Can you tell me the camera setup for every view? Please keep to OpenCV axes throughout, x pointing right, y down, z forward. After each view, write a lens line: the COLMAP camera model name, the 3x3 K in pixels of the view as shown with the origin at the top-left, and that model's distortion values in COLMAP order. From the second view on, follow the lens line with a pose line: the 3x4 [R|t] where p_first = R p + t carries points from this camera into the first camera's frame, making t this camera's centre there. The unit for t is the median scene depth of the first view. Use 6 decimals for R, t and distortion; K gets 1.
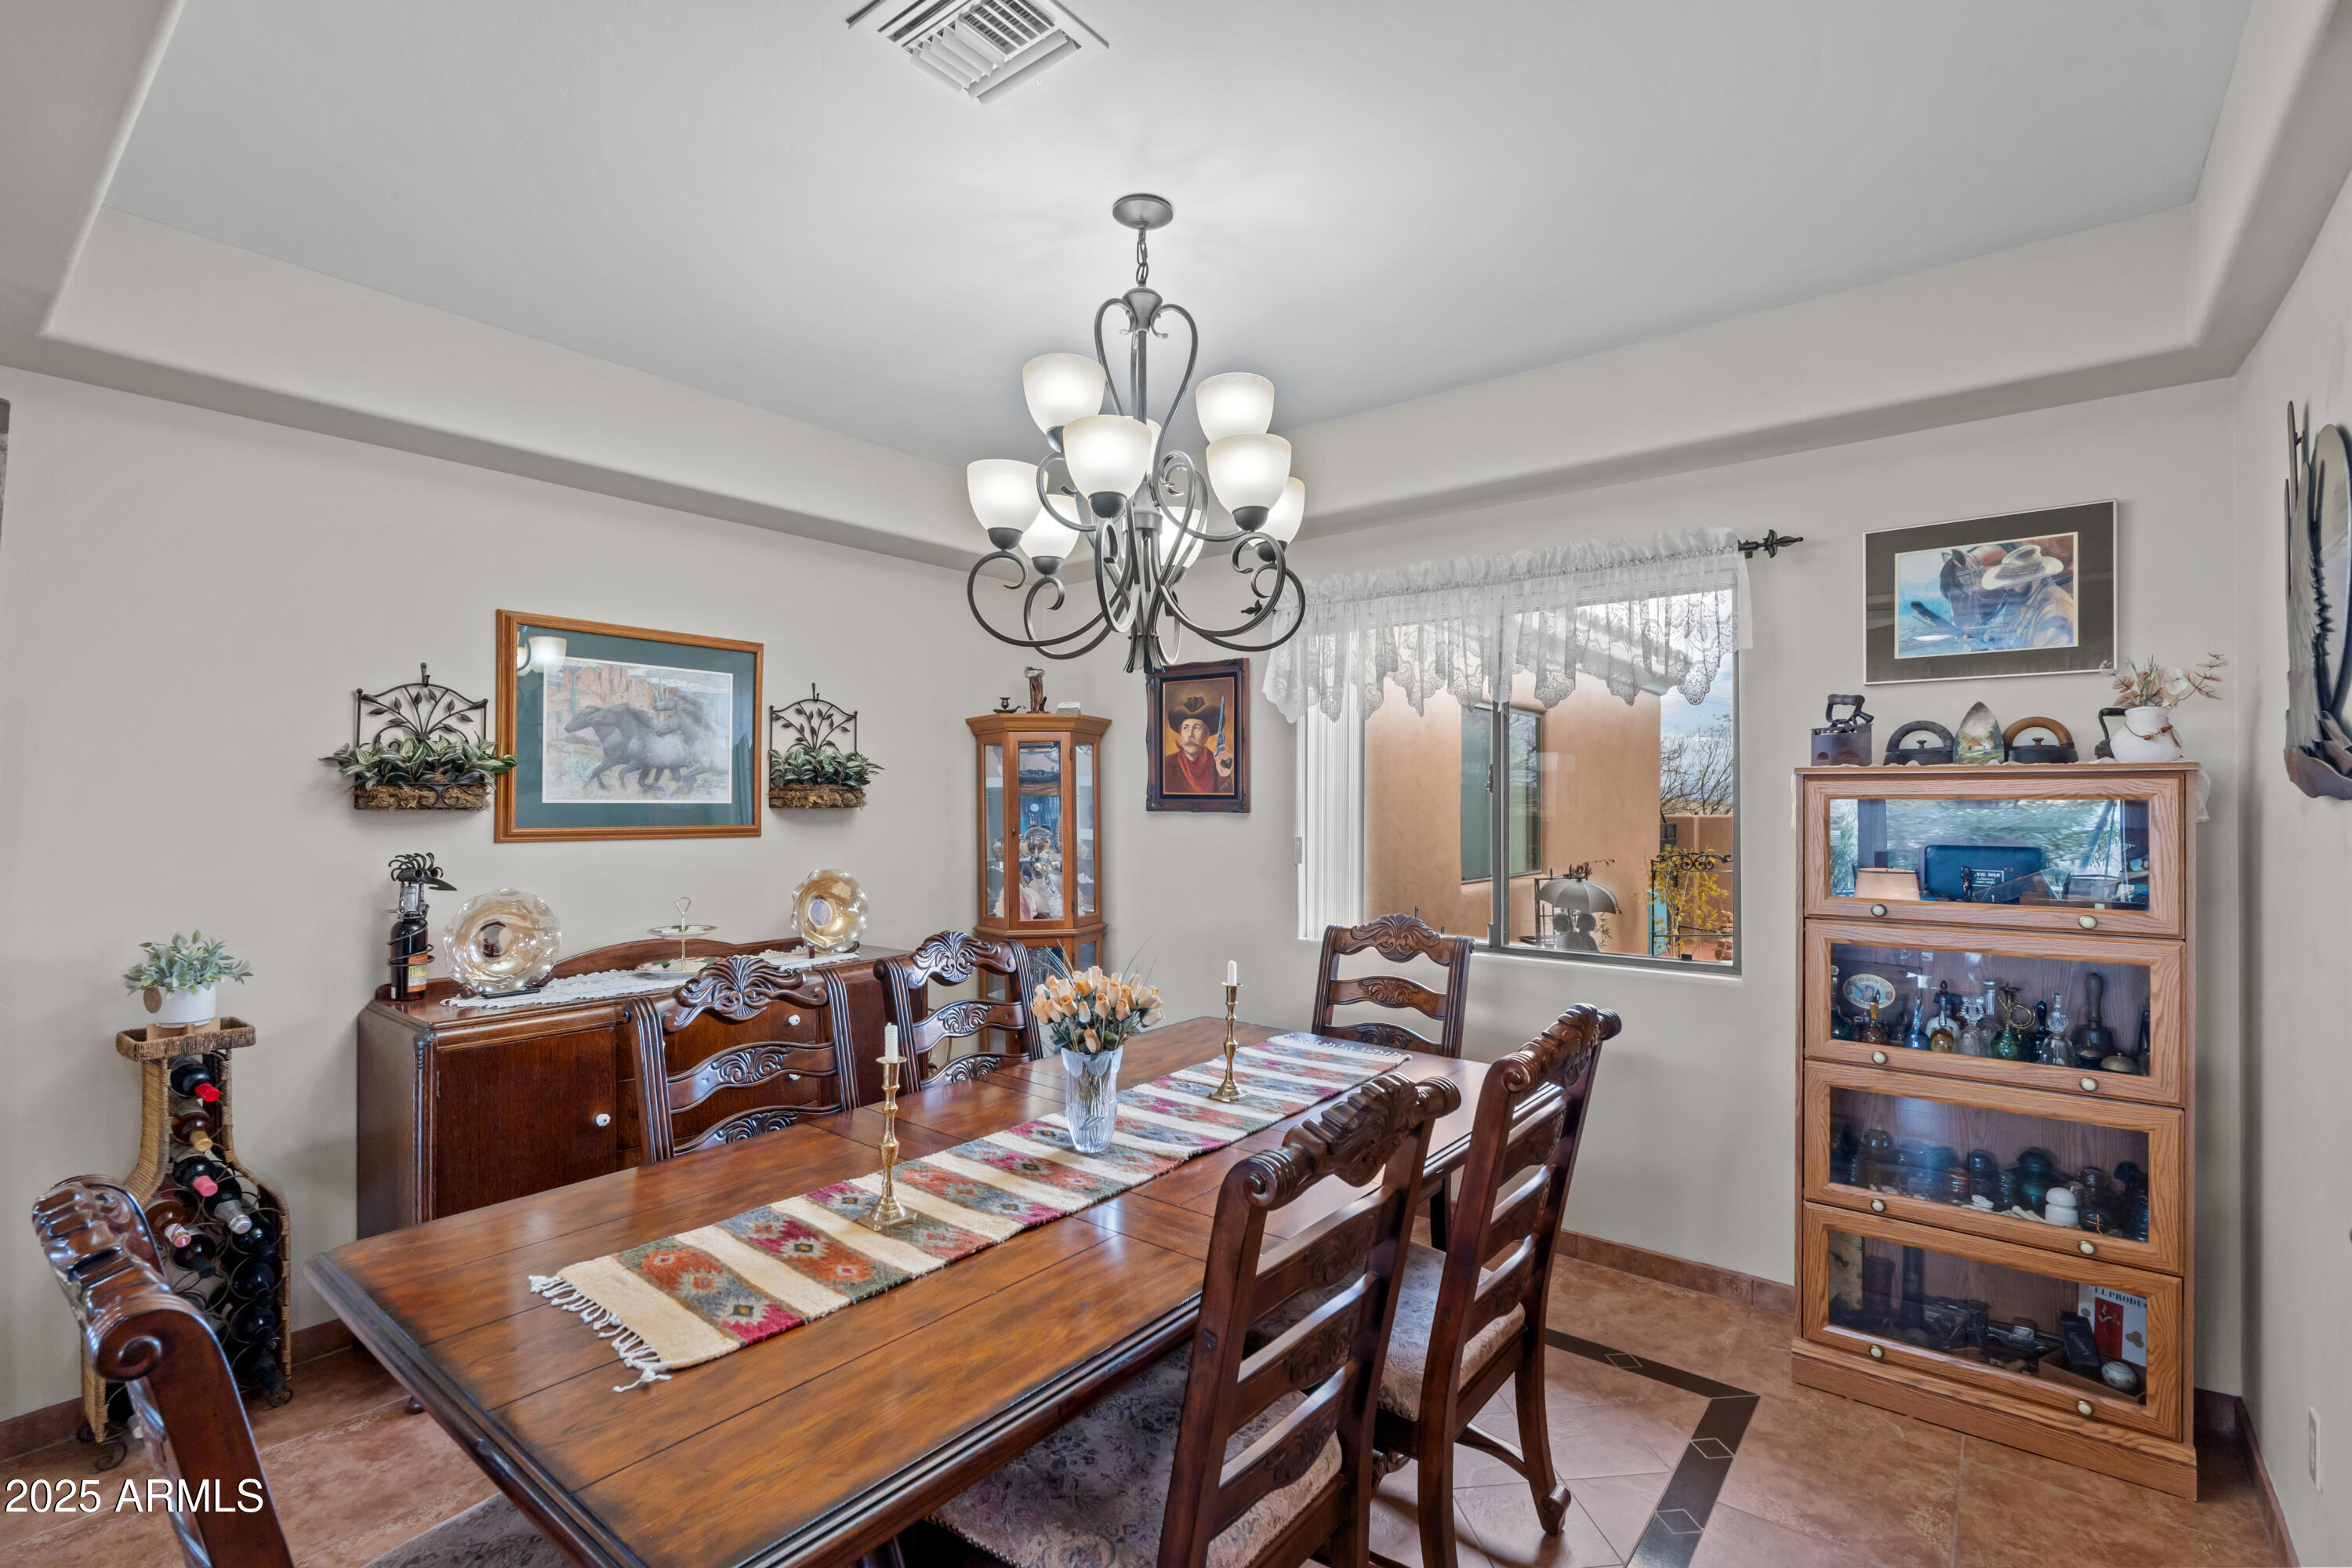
lens RADIAL K [[1039.3, 0, 1187.6], [0, 1039.3, 787.9], [0, 0, 1]] dist [-0.003762, 0.000991]
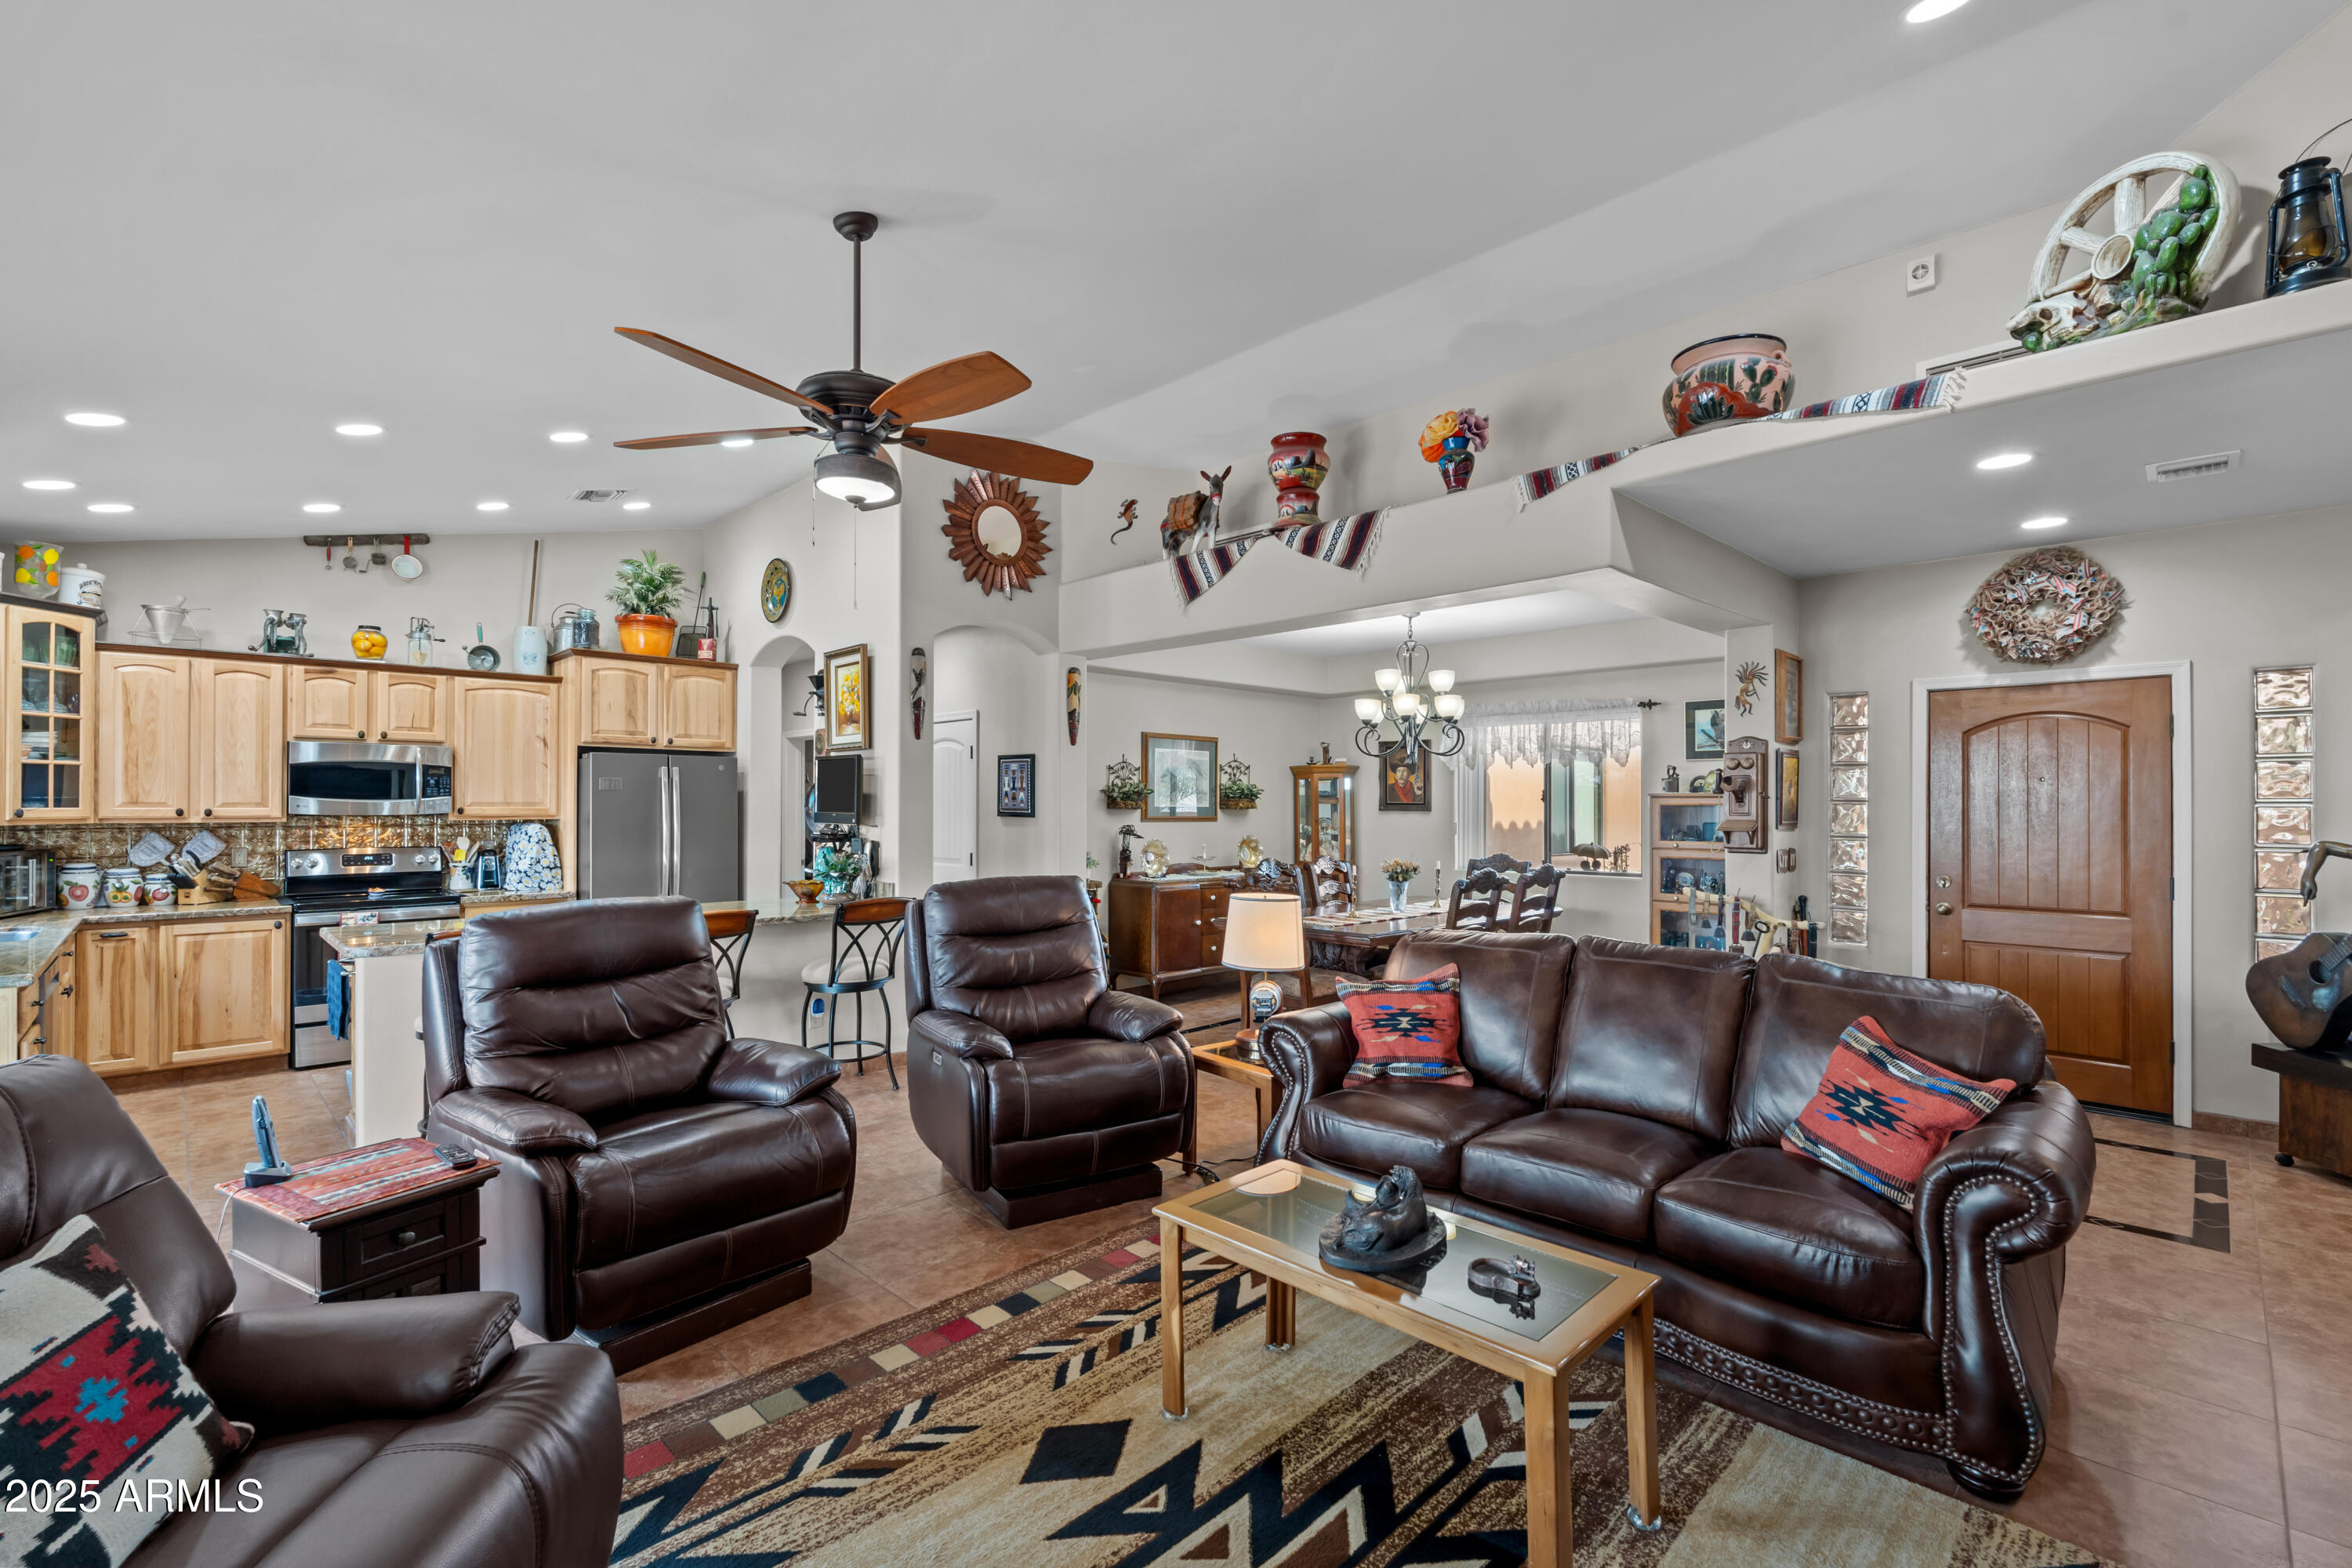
lens RADIAL K [[1039.3, 0, 1180.2], [0, 1039.3, 782.6], [0, 0, 1]] dist [-0.003762, 0.000991]
pose [[0.992912, -0.001983, -0.118832, -0.221283], [0.000731, 0.999944, -0.010582, -0.014534], [0.118846, 0.010421, 0.992858, -1.324506]]
